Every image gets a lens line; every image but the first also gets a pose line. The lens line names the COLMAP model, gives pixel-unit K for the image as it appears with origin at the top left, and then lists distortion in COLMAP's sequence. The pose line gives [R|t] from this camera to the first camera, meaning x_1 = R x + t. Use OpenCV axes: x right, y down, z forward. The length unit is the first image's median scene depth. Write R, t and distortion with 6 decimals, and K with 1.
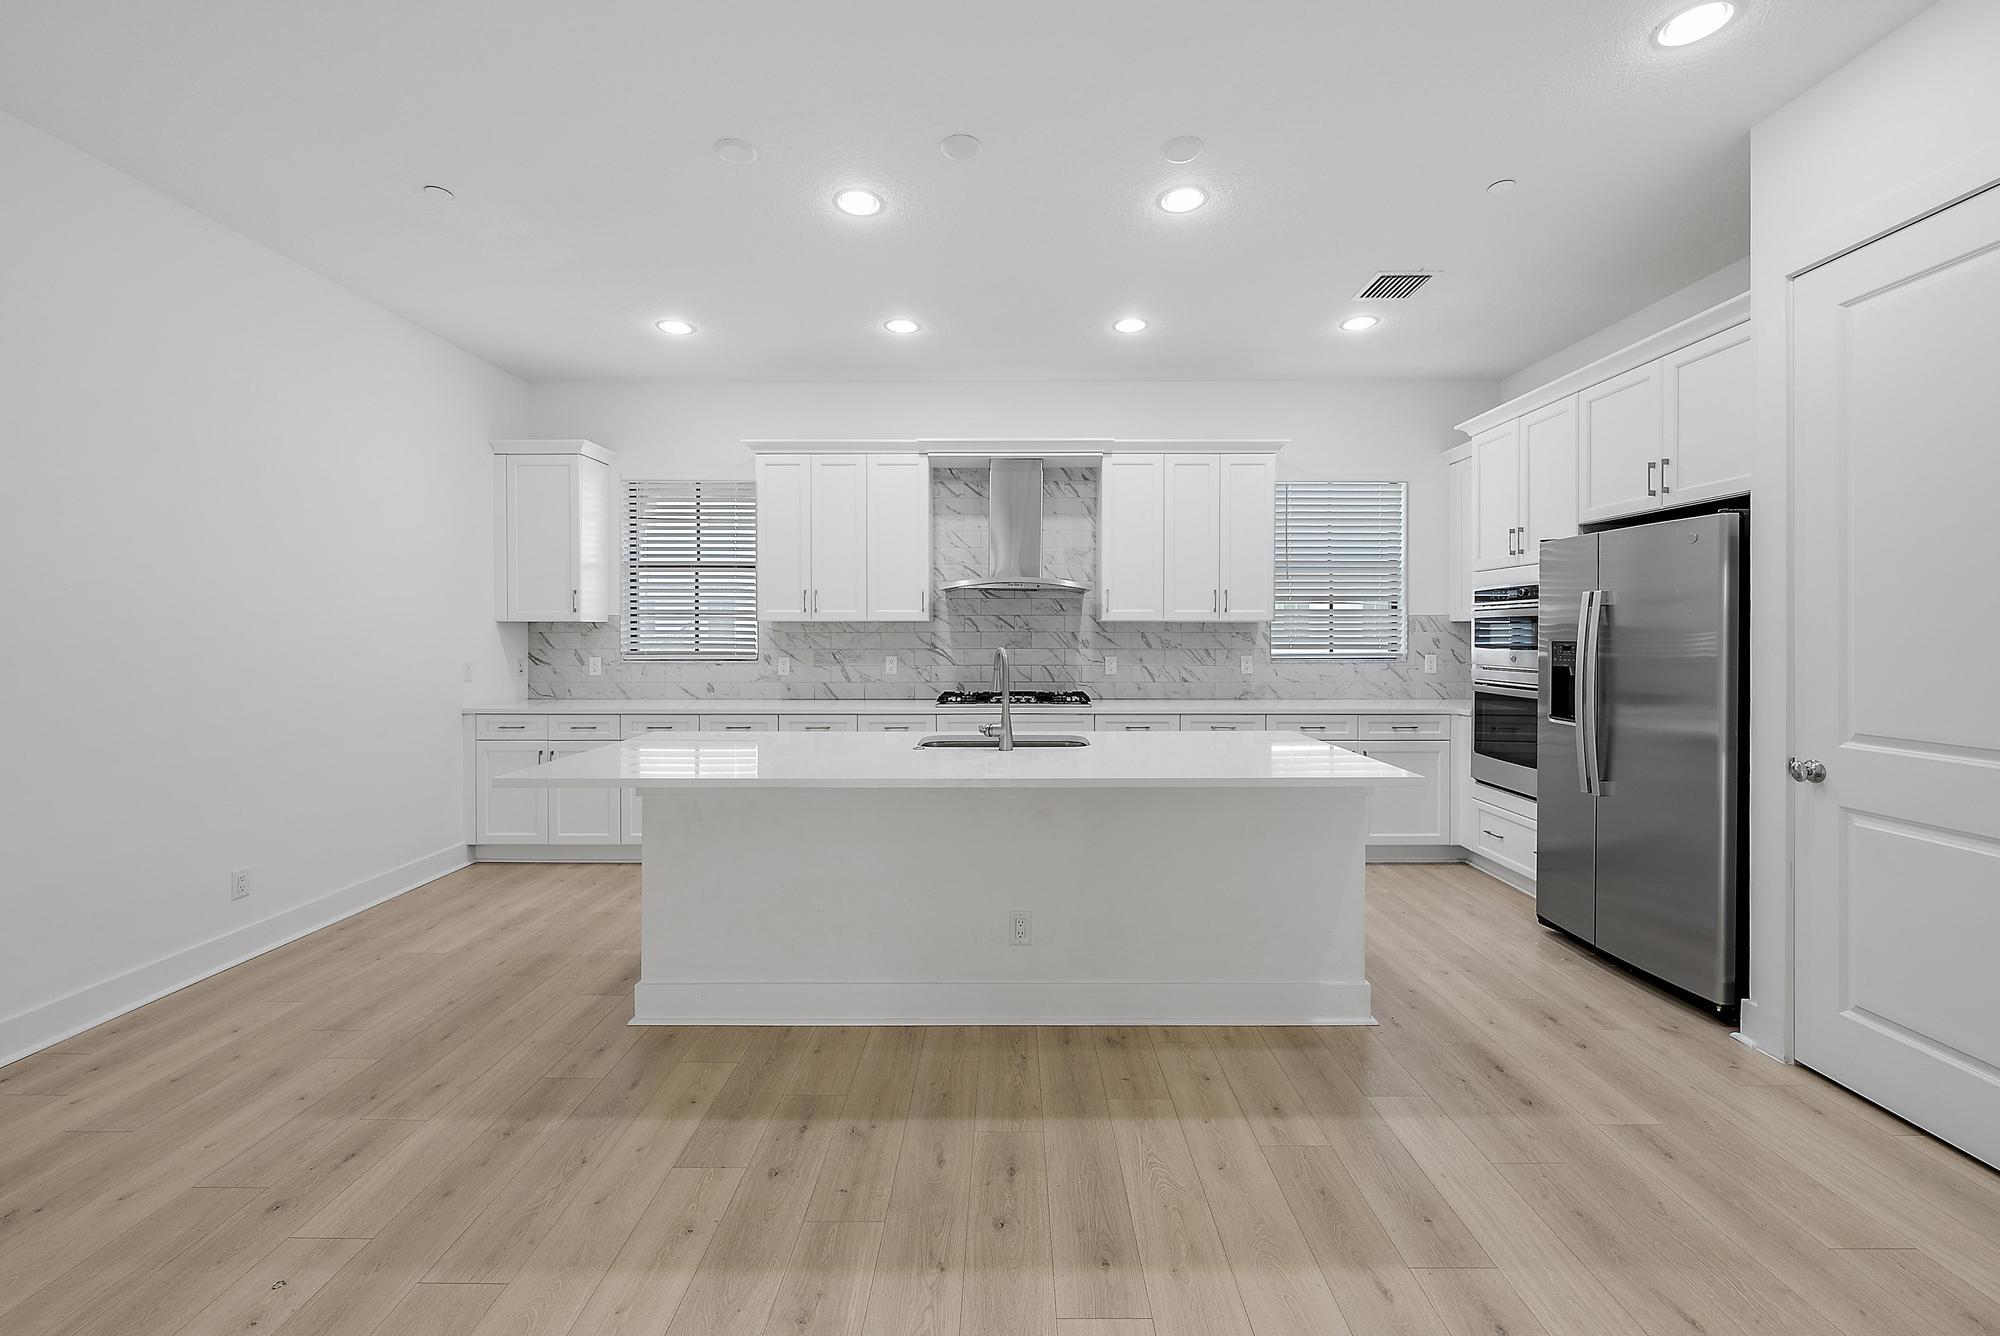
lens RADIAL K [[788.3, 0, 1014.1], [0, 788.3, 637.3], [0, 0, 1]] dist [-0.003436, 0.000194]
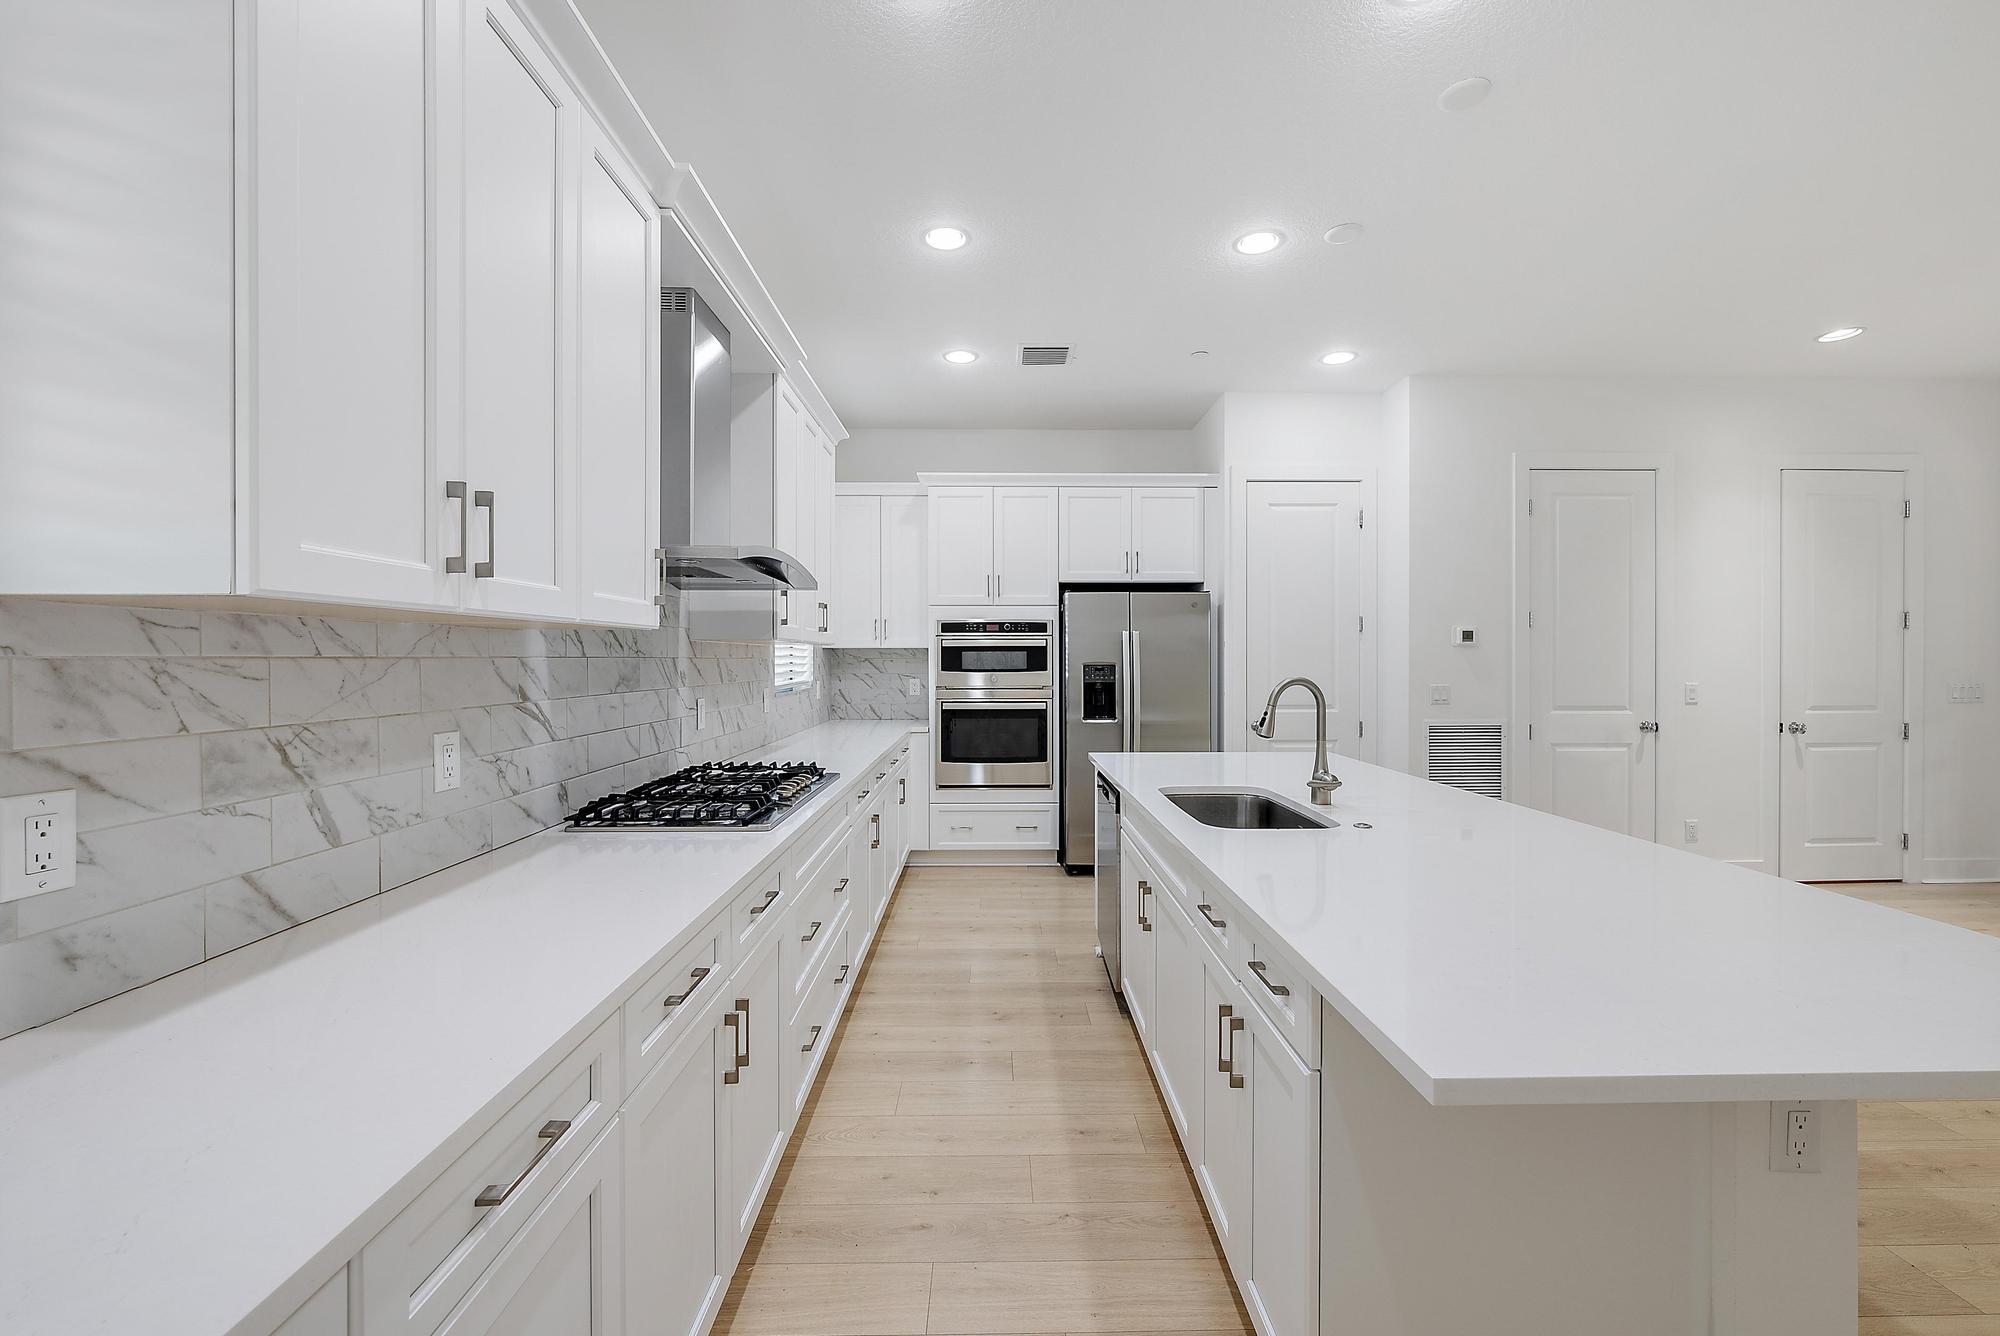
lens RADIAL K [[788.3, 0, 1001.8], [0, 788.3, 658.8], [0, 0, 1]] dist [-0.003436, 0.000194]
pose [[-0.009618, -0.000109, 0.999954, -0.506389], [0.006478, 0.999979, 0.000171, -0.004862], [-0.999933, 0.006480, -0.009617, 0.829616]]
